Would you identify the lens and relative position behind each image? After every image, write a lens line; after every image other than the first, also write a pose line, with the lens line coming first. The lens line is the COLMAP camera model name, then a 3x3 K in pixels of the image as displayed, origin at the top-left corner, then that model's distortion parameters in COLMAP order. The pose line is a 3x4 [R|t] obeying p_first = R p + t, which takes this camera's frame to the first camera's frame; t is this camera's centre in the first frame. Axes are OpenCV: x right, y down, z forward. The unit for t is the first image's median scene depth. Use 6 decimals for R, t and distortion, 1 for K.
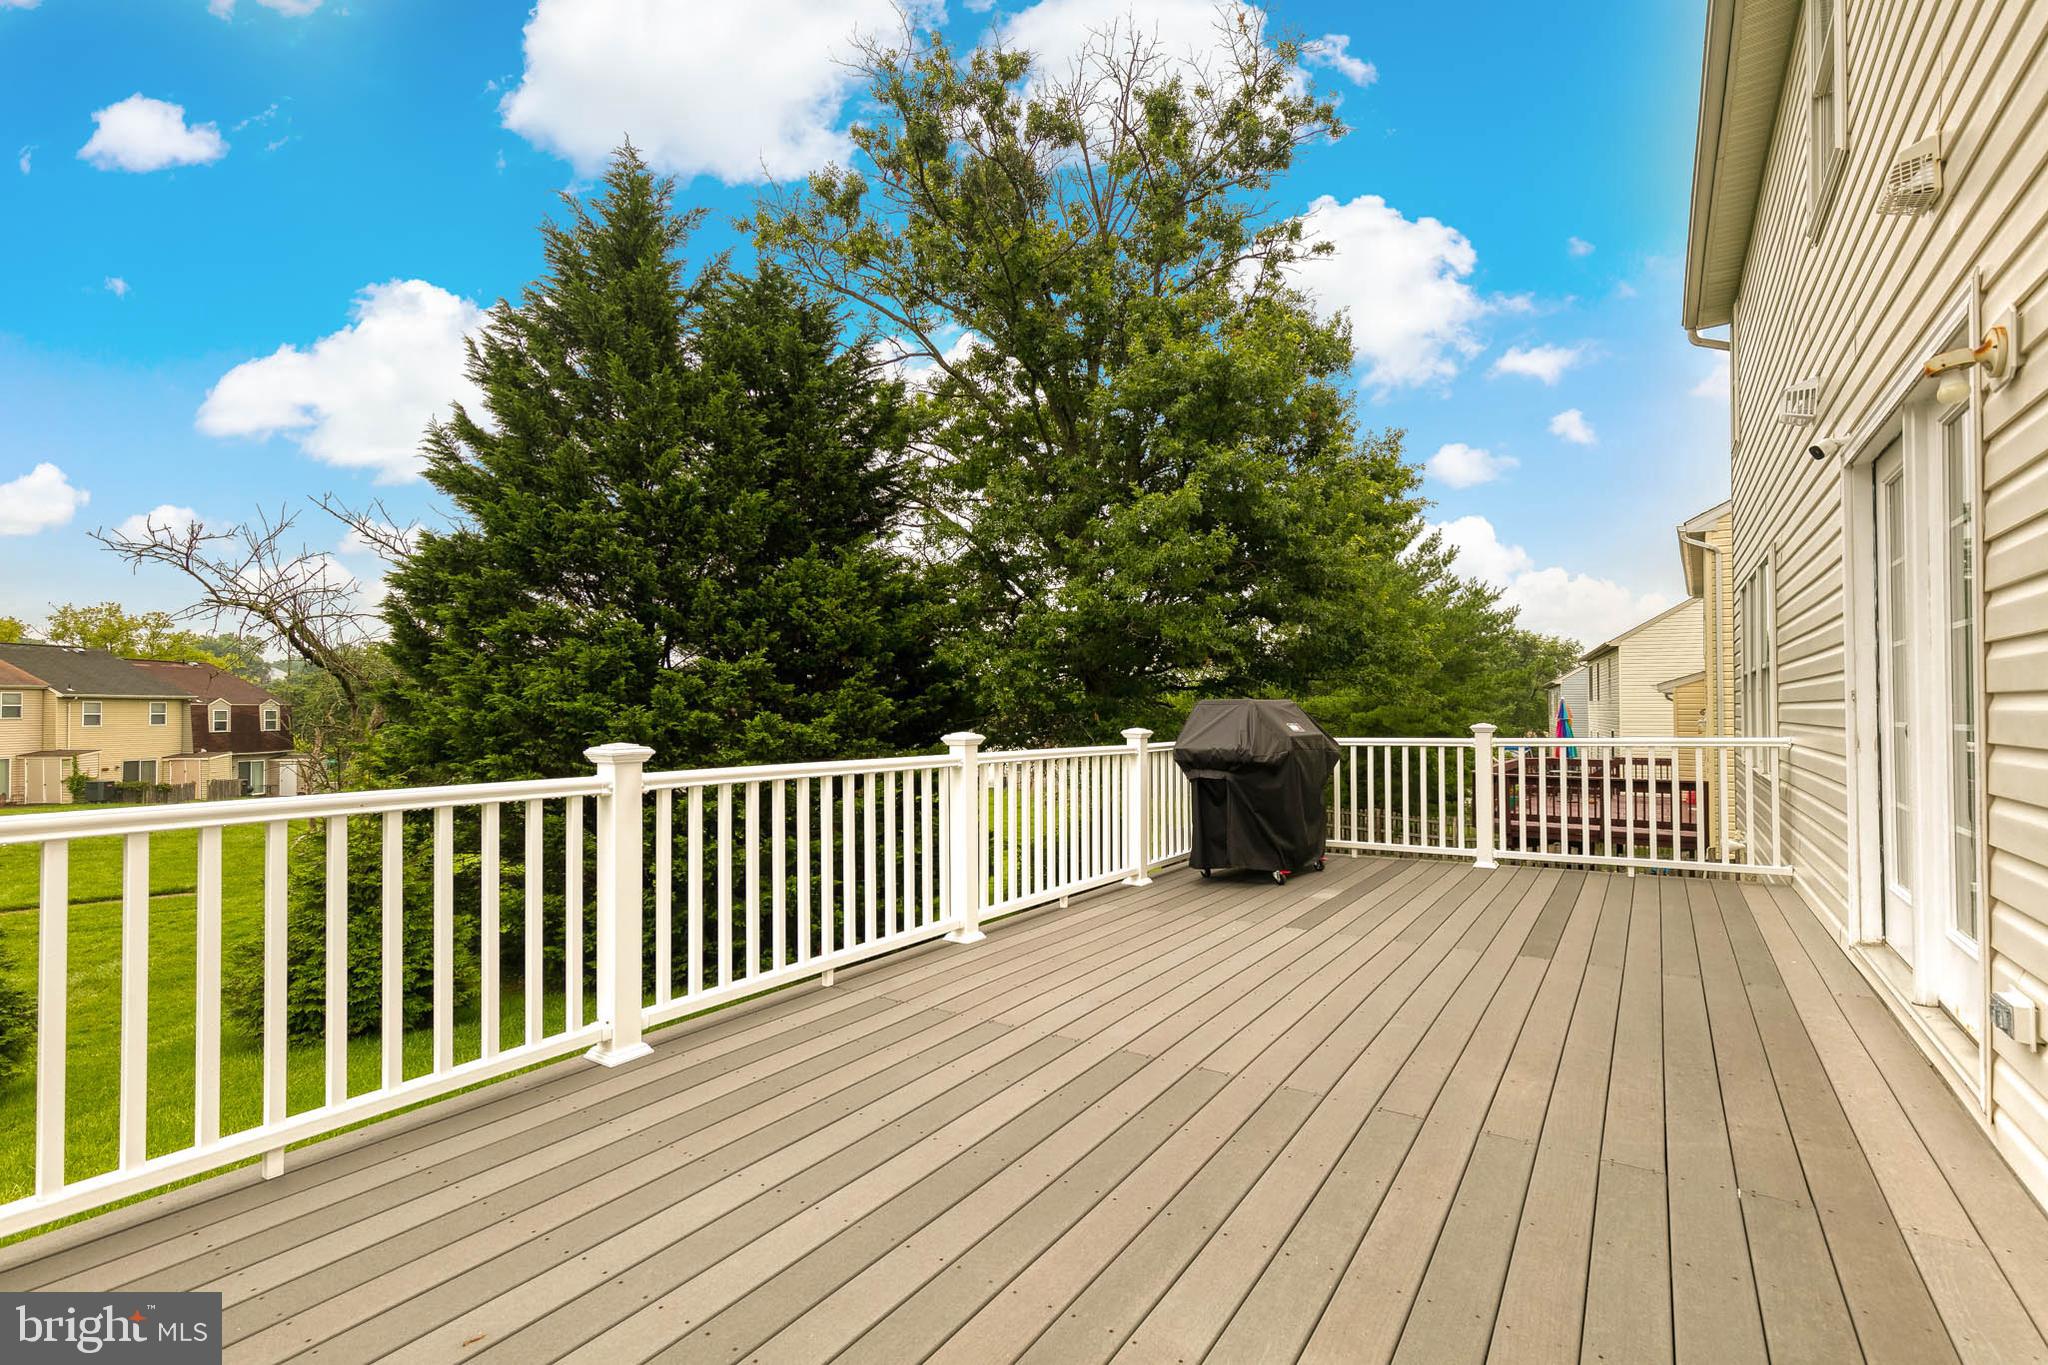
lens RADIAL K [[932.0, 0, 1029.6], [0, 932.0, 689.0], [0, 0, 1]] dist [0.013789, -0.003998]
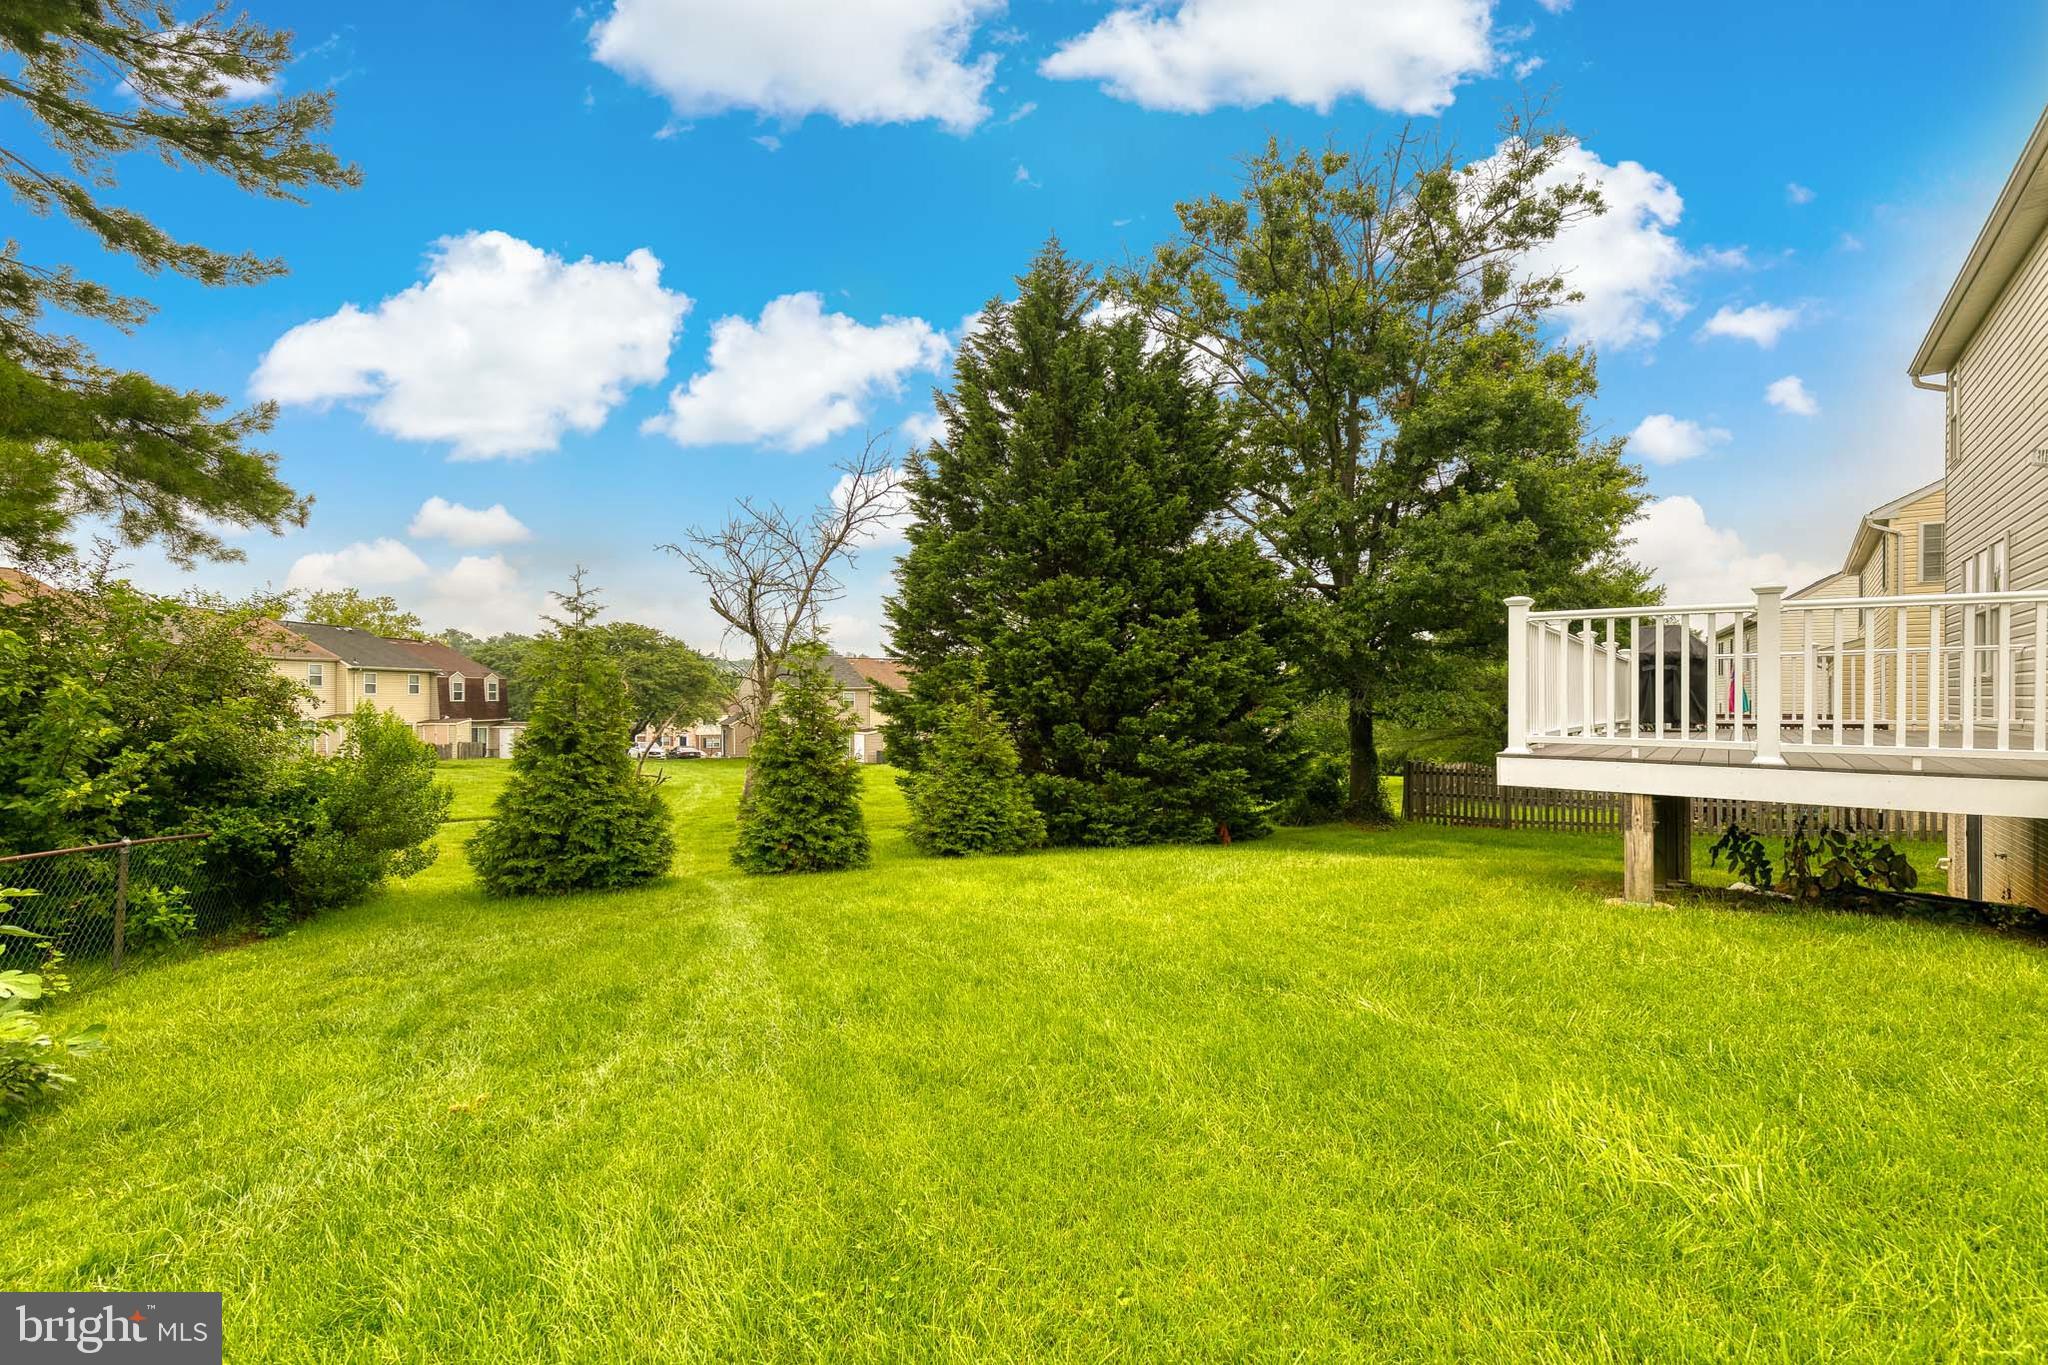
lens RADIAL K [[932.0, 0, 1027.8], [0, 932.0, 693.5], [0, 0, 1]] dist [0.013789, -0.003998]
pose [[0.998520, 0.003767, -0.054255, -0.349028], [-0.002779, 0.999829, 0.018287, 0.044347], [0.054314, -0.018109, 0.998360, -0.311889]]
